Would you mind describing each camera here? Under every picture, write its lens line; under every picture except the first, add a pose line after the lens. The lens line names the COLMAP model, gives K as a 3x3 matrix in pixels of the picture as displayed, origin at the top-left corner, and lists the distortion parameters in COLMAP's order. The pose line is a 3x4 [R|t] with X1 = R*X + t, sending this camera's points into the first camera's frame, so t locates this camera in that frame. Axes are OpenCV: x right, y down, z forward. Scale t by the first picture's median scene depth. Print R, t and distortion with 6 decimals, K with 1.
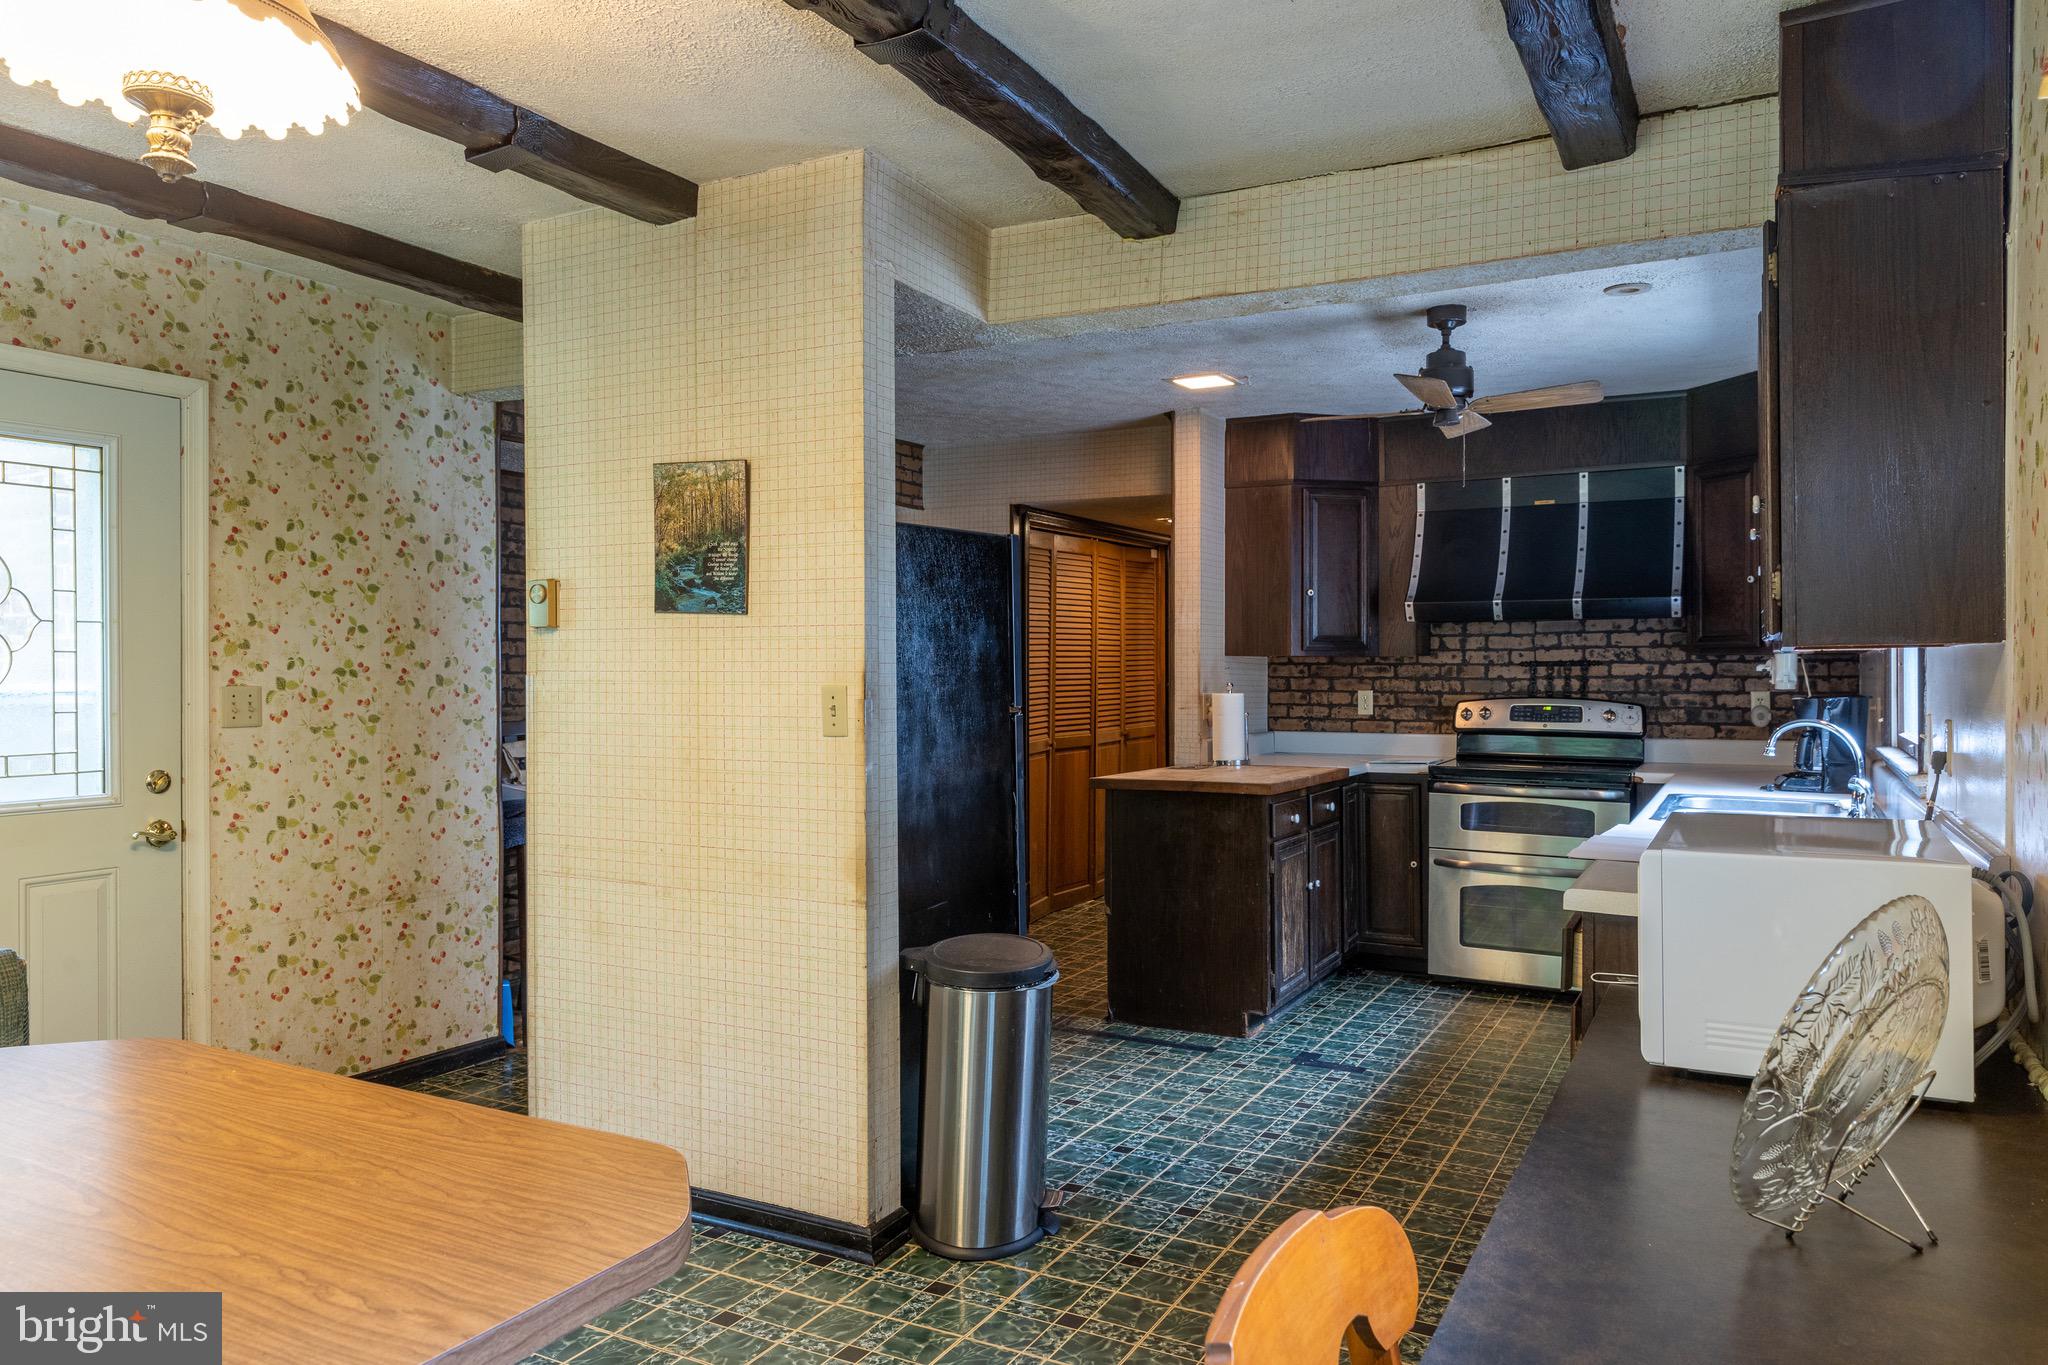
lens RADIAL K [[1378.5, 0, 1022.3], [0, 1378.5, 677.1], [0, 0, 1]] dist [0.011115, -0.007420]
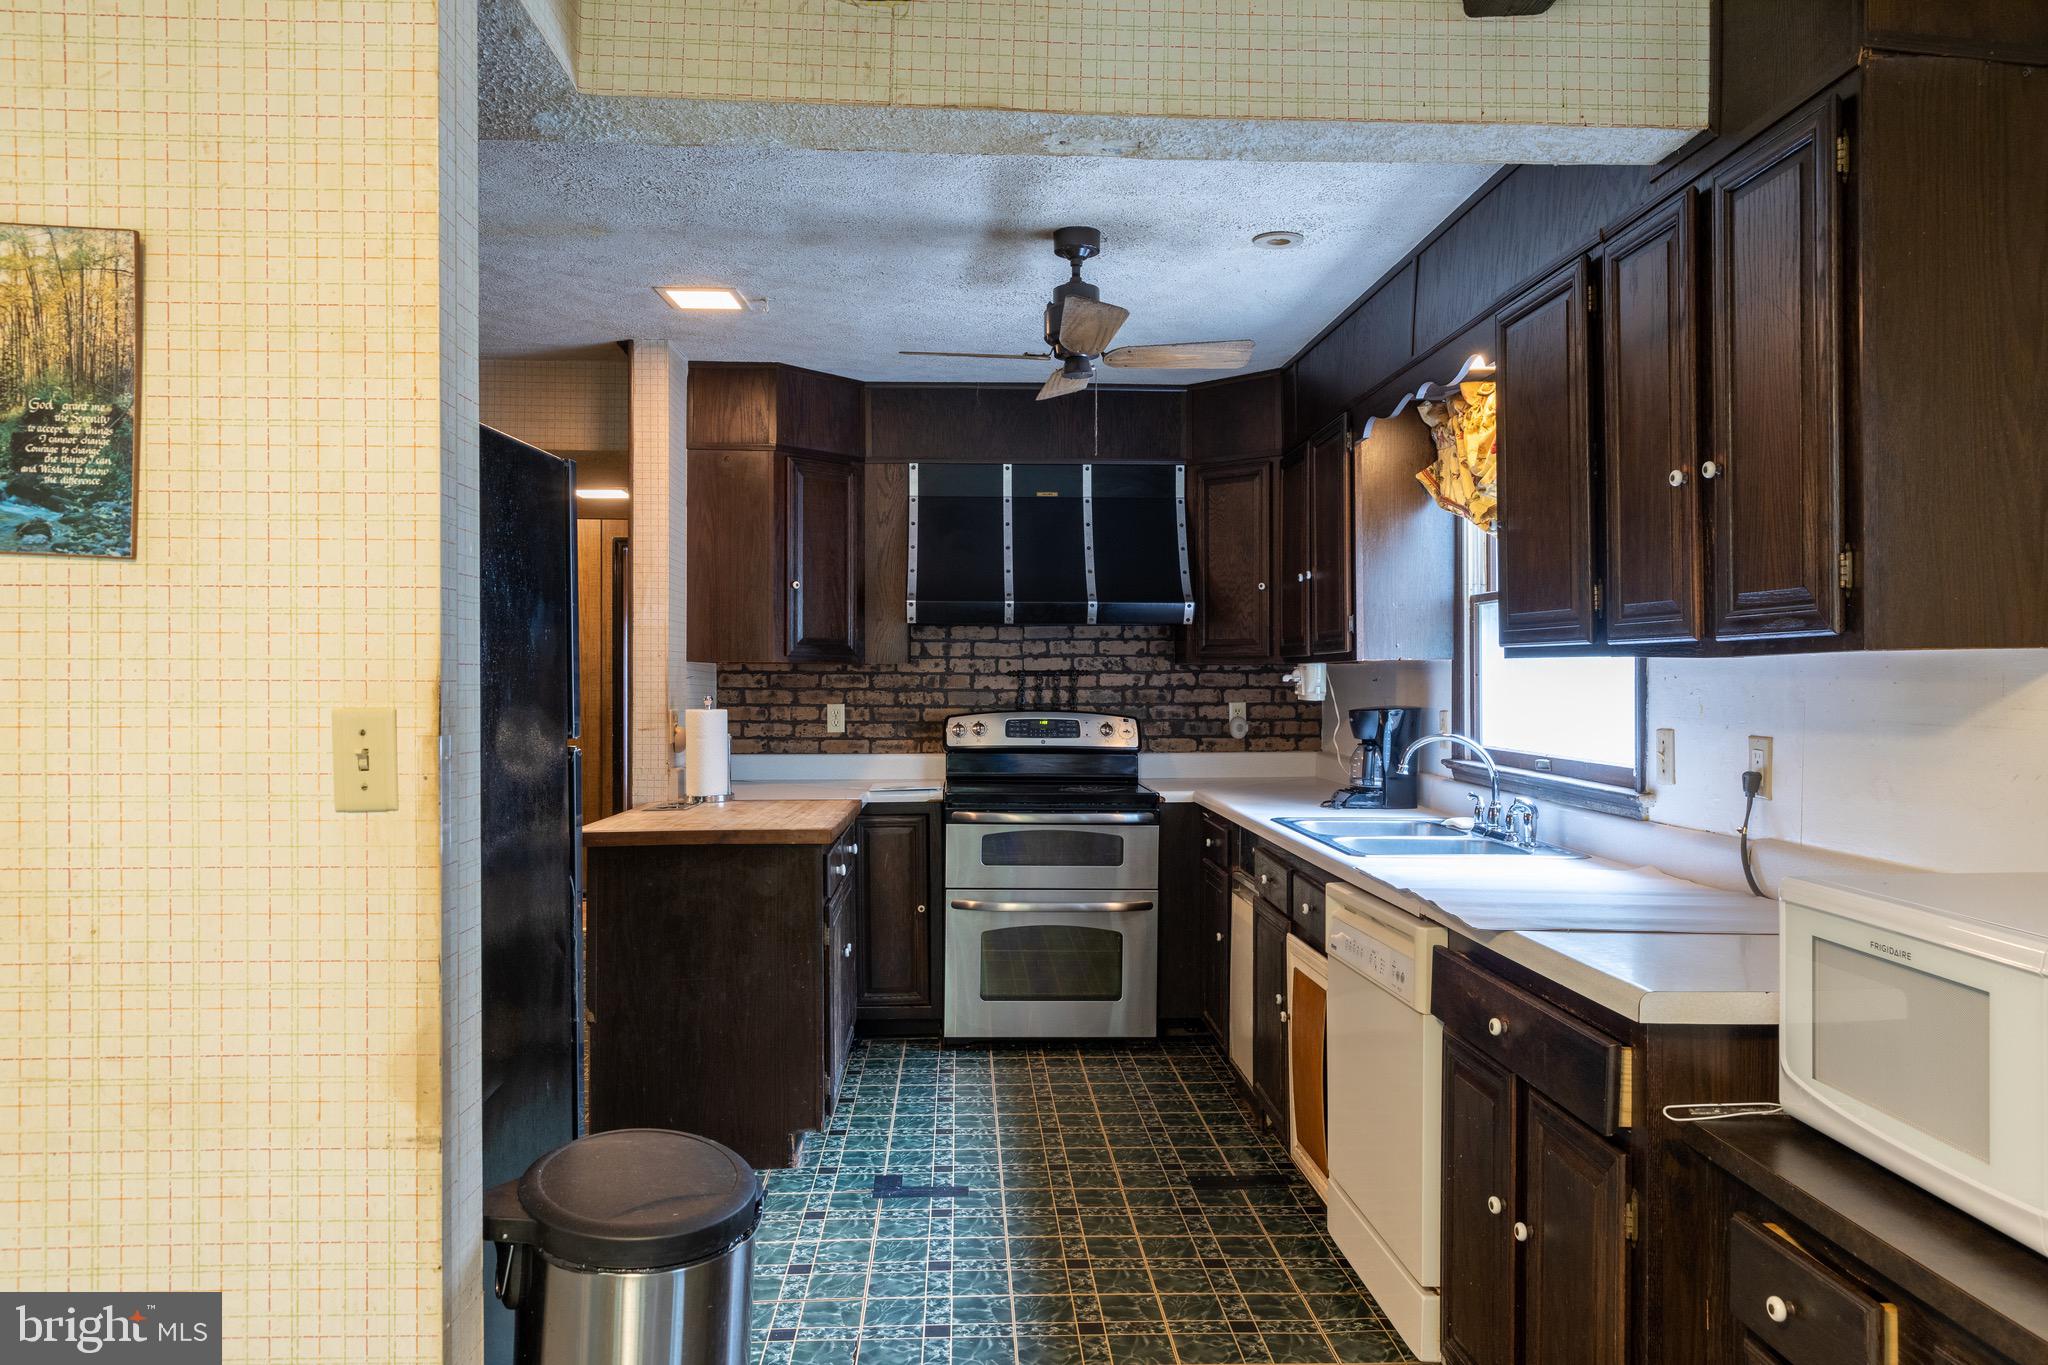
lens RADIAL K [[1378.5, 0, 1021.0], [0, 1378.5, 678.4], [0, 0, 1]] dist [0.011115, -0.007420]
pose [[0.857159, 0.002407, 0.515047, -0.172885], [0.000960, 0.999980, -0.006270, -0.001262], [-0.515052, 0.005869, 0.857139, 0.412056]]
